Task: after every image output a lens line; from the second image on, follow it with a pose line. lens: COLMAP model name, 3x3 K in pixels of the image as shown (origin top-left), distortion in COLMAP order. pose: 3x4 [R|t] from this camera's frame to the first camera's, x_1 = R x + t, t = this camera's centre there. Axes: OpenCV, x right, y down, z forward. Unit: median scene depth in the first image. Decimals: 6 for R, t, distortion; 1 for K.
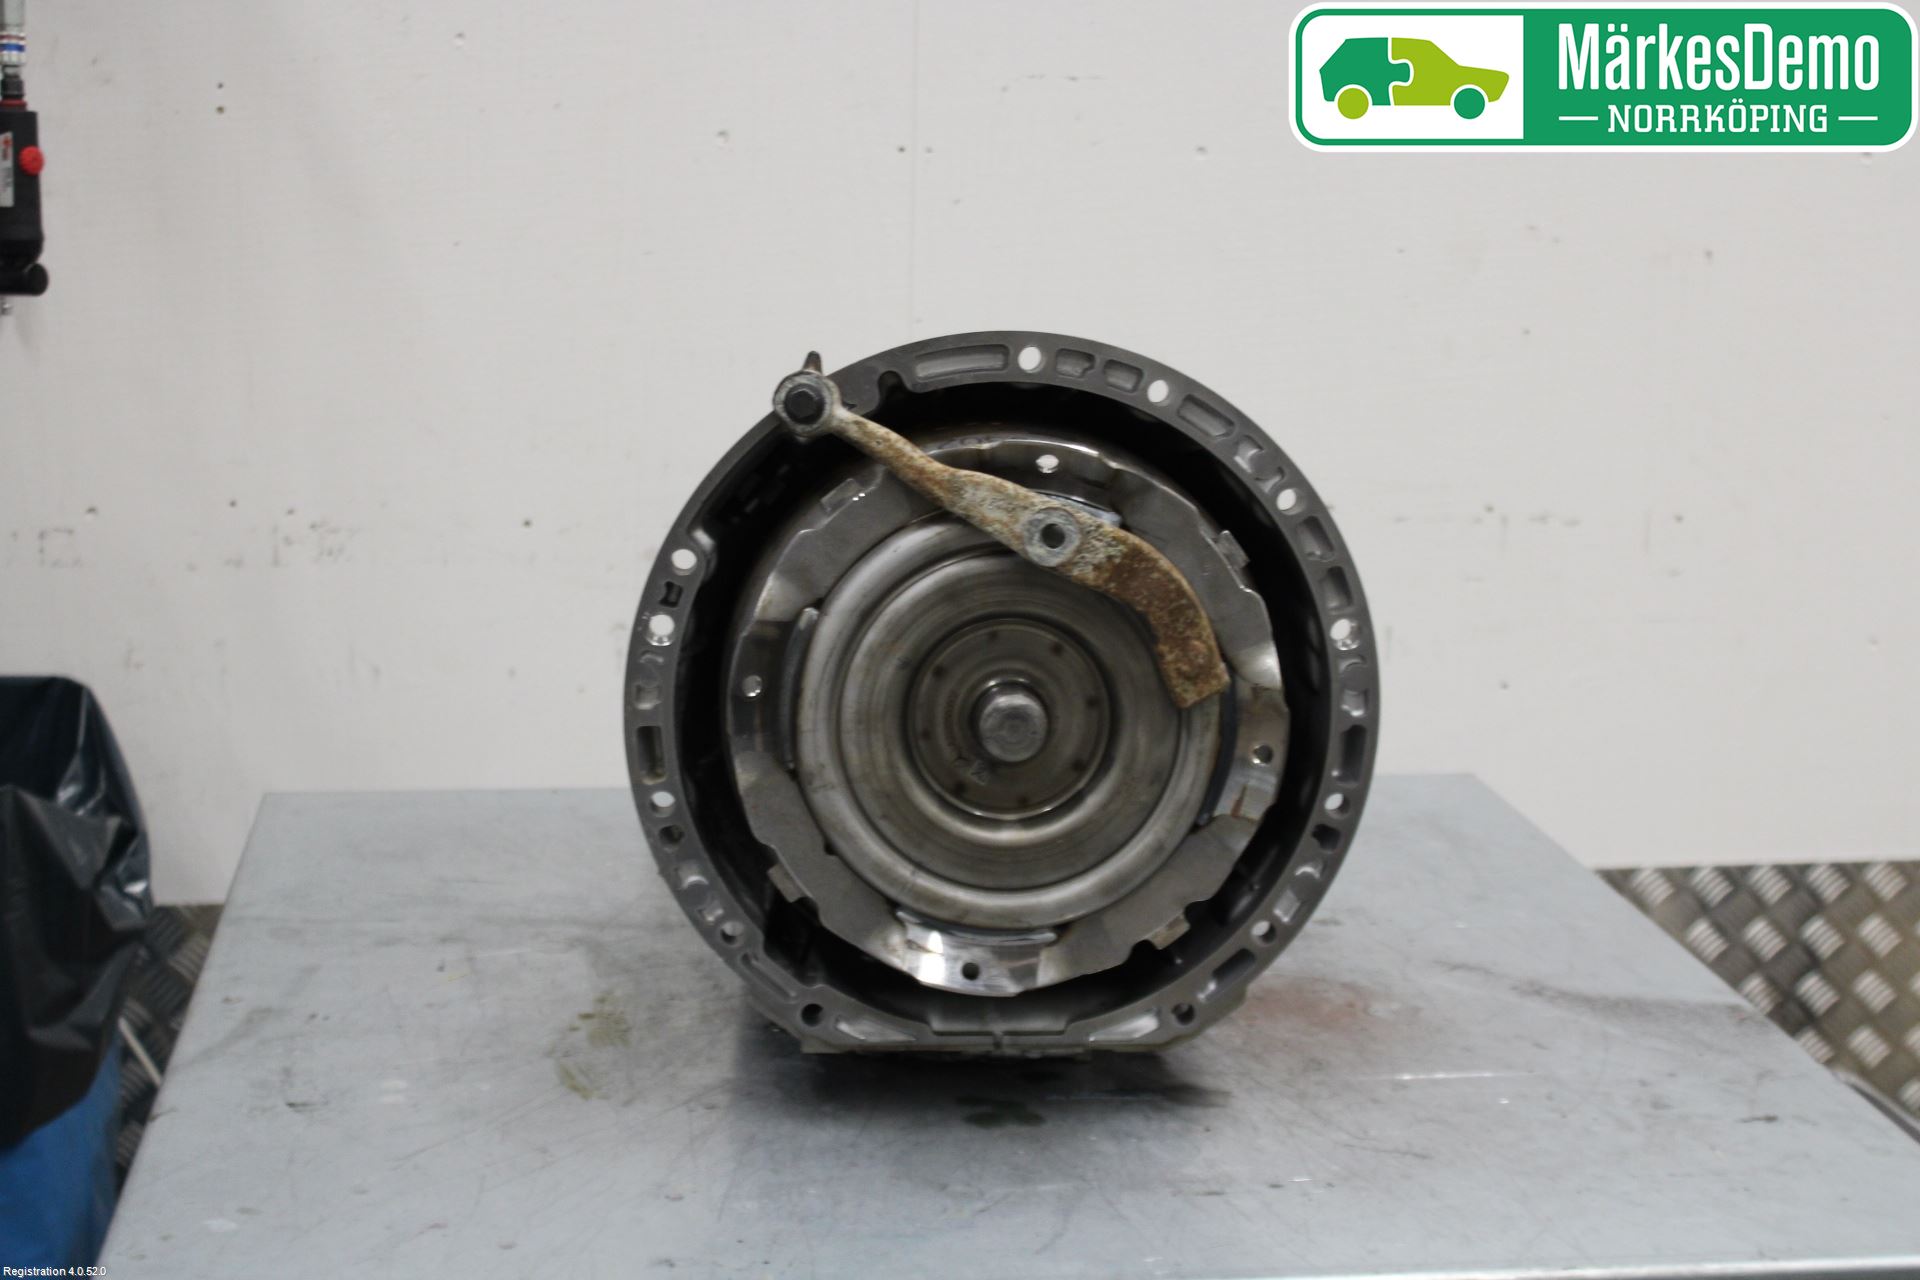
lens RADIAL K [[3082.0, 0, 955.0], [0, 3082.0, 642.5], [0, 0, 1]] dist [0.015950, 0.000000]
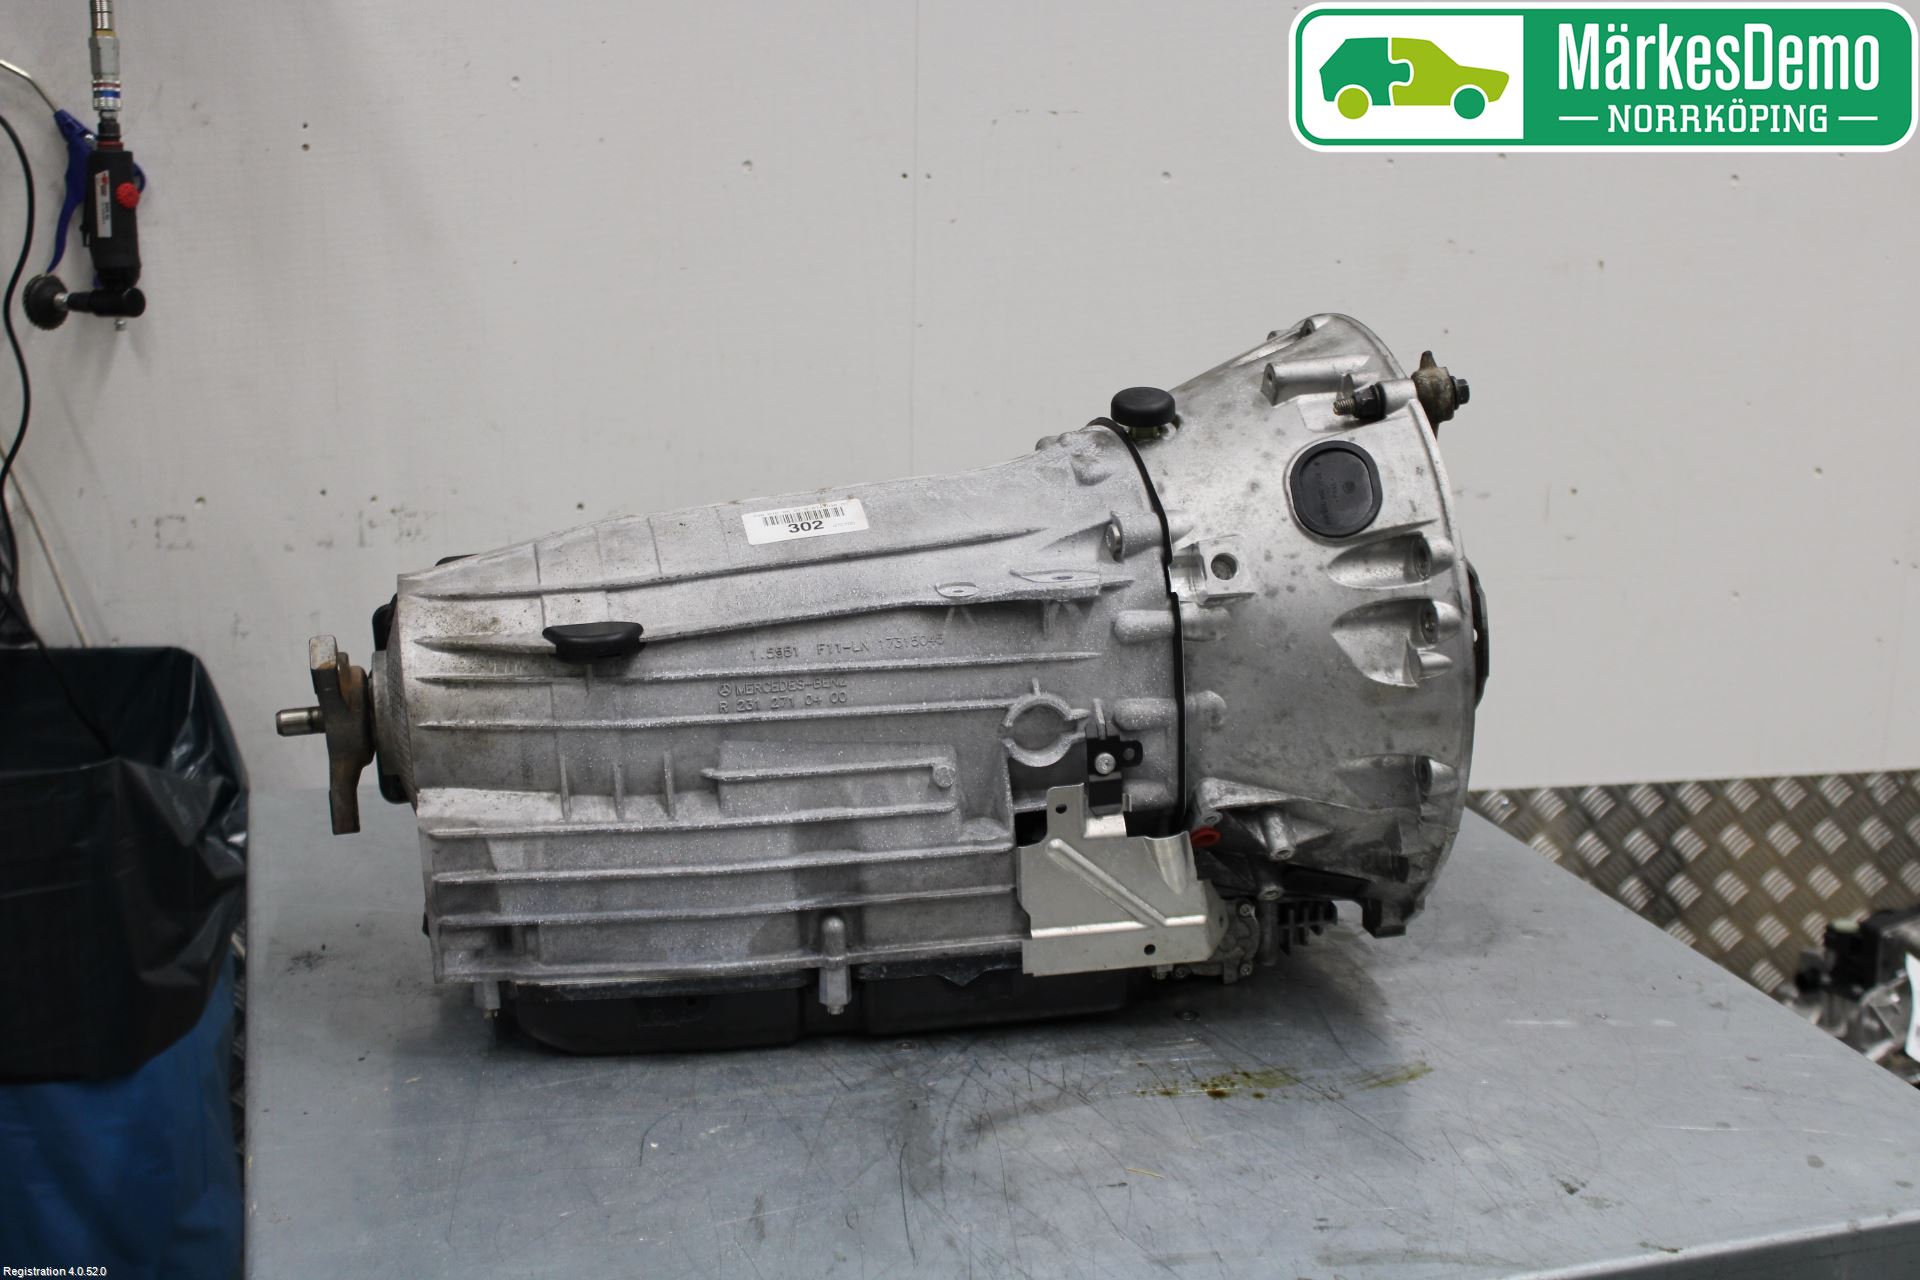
lens RADIAL K [[2346.0, 0, 958.4], [0, 2346.0, 644.1], [0, 0, 1]] dist [-0.050632, 0.000000]
pose [[0.999901, -0.008806, 0.010991, -0.008506], [0.008344, 0.999109, 0.041369, -0.022477], [-0.011345, -0.041274, 0.999083, 0.127805]]
